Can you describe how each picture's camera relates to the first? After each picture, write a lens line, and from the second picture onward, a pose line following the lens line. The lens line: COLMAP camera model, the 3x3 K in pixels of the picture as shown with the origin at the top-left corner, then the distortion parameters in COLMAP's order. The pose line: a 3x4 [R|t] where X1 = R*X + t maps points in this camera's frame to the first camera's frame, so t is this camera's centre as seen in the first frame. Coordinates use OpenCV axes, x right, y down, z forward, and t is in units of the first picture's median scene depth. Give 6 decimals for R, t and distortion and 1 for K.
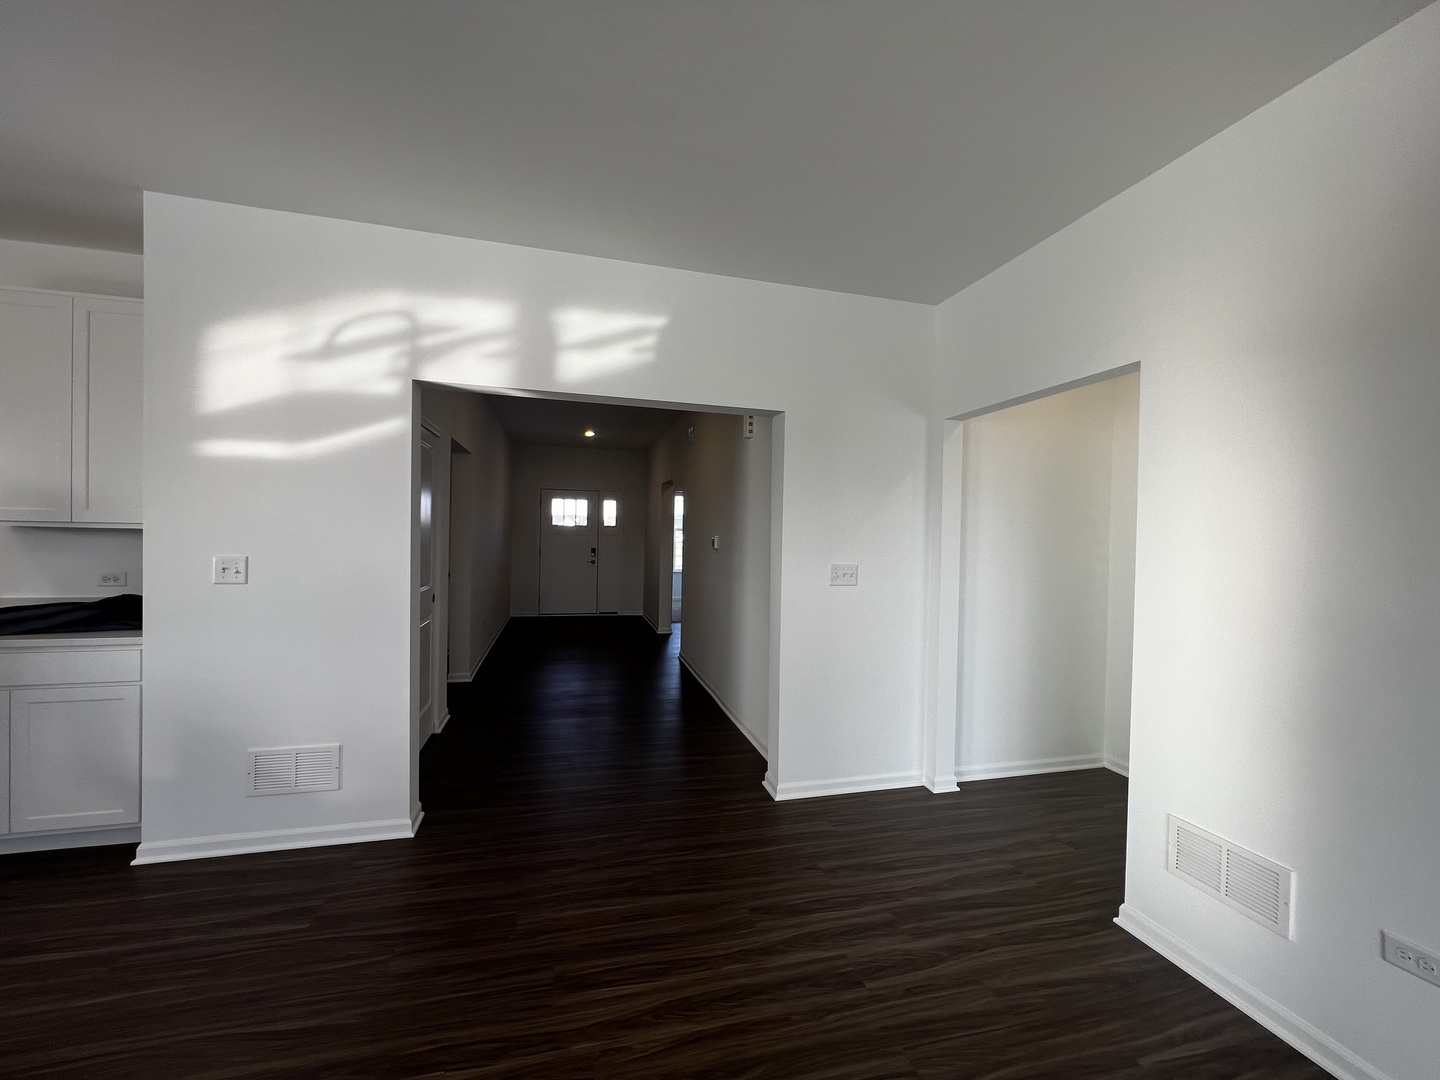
lens RADIAL K [[589.0, 0, 725.0], [0, 589.0, 556.3], [0, 0, 1]] dist [-0.000206, -0.000002]
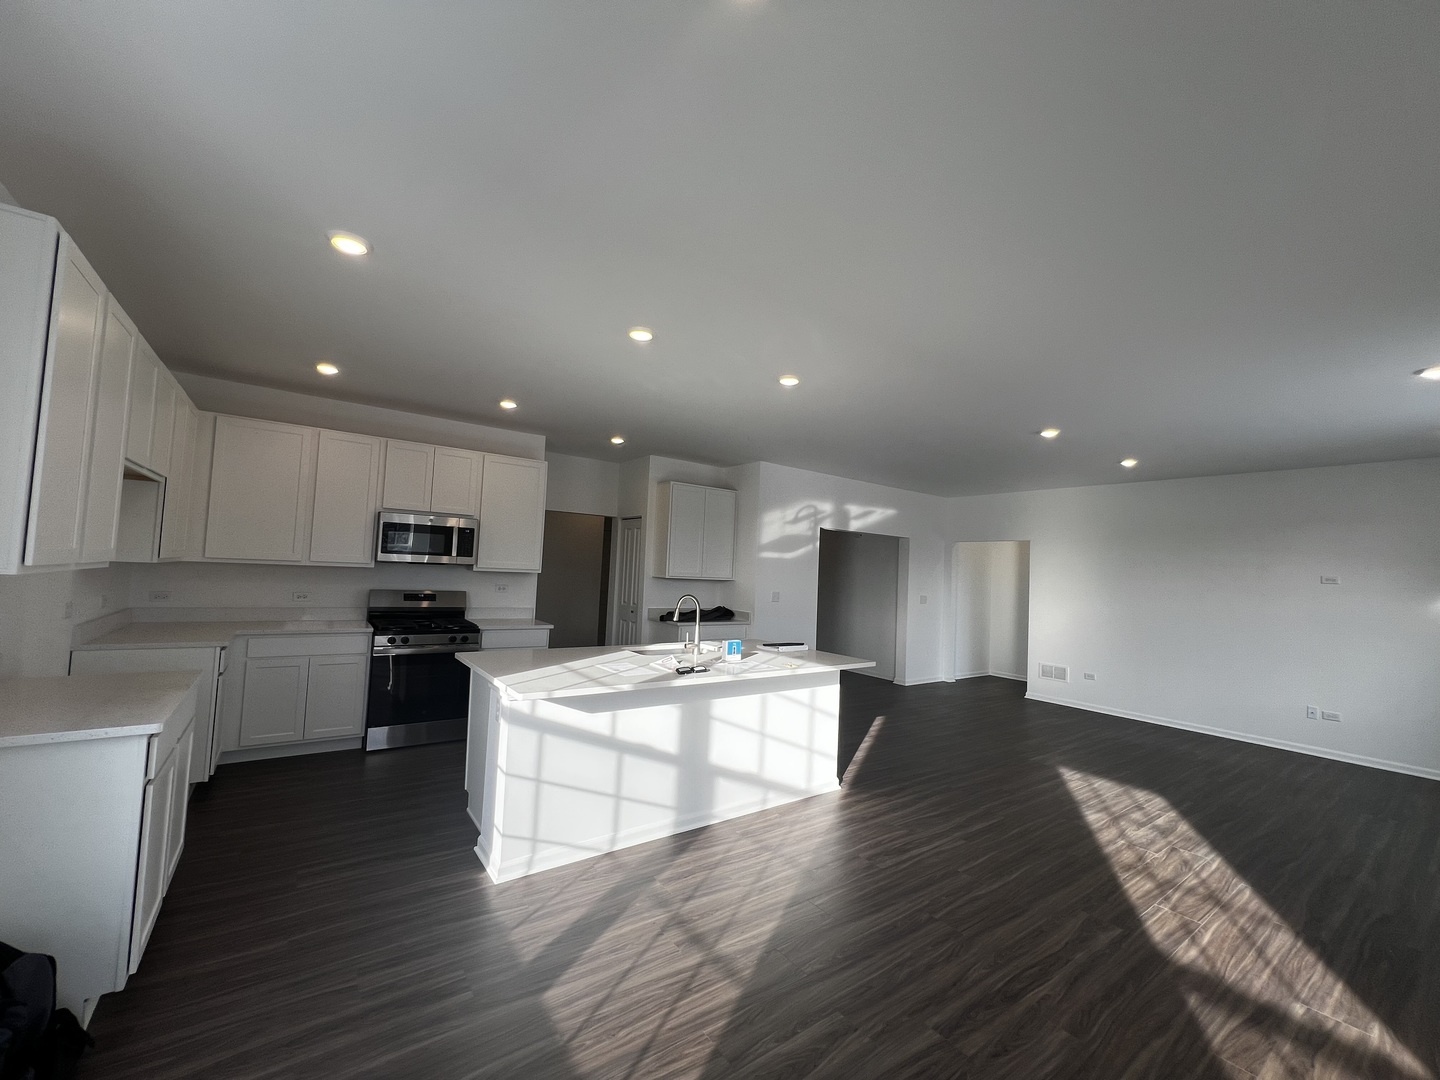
lens RADIAL K [[577.4, 0, 720.0], [0, 577.4, 540.0], [0, 0, 1]] dist [0.000864, 0.000062]
pose [[0.936159, 0.023855, 0.350767, -1.885762], [-0.004378, 0.998409, -0.056215, -0.103148], [-0.351550, 0.051090, 0.934774, -1.355892]]
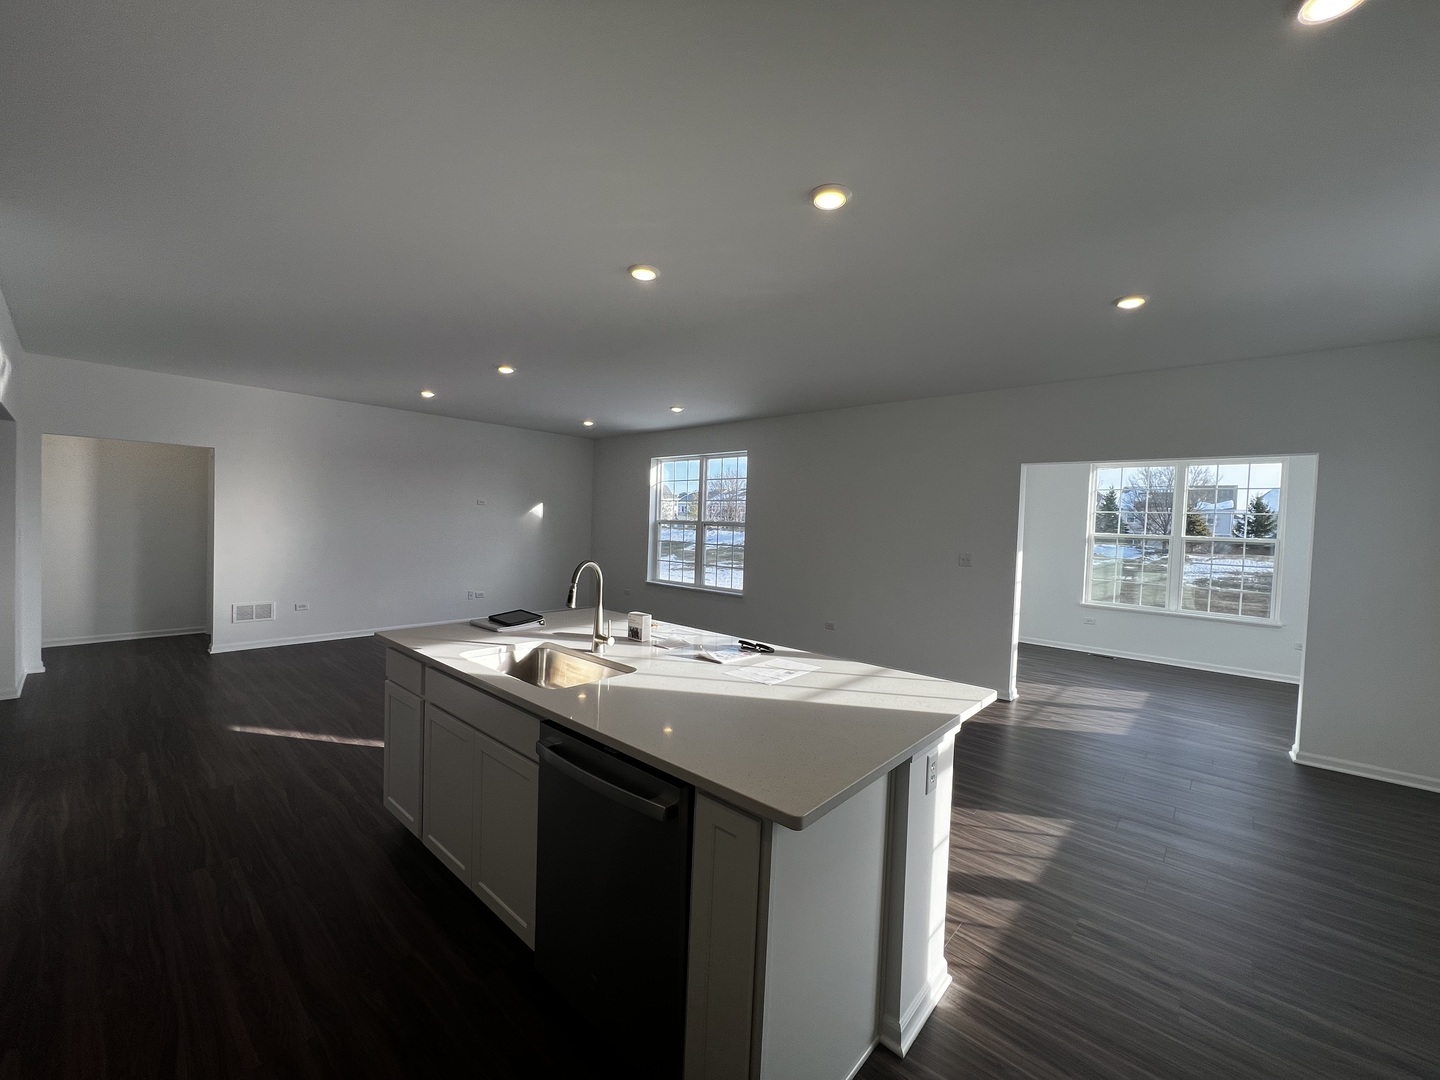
lens RADIAL K [[577.4, 0, 720.0], [0, 577.4, 540.0], [0, 0, 1]] dist [0.000864, 0.000062]
pose [[-0.541984, -0.080907, 0.836485, -2.282334], [-0.037195, 0.996689, 0.072303, -0.148741], [-0.839565, 0.008074, -0.543199, 0.368237]]
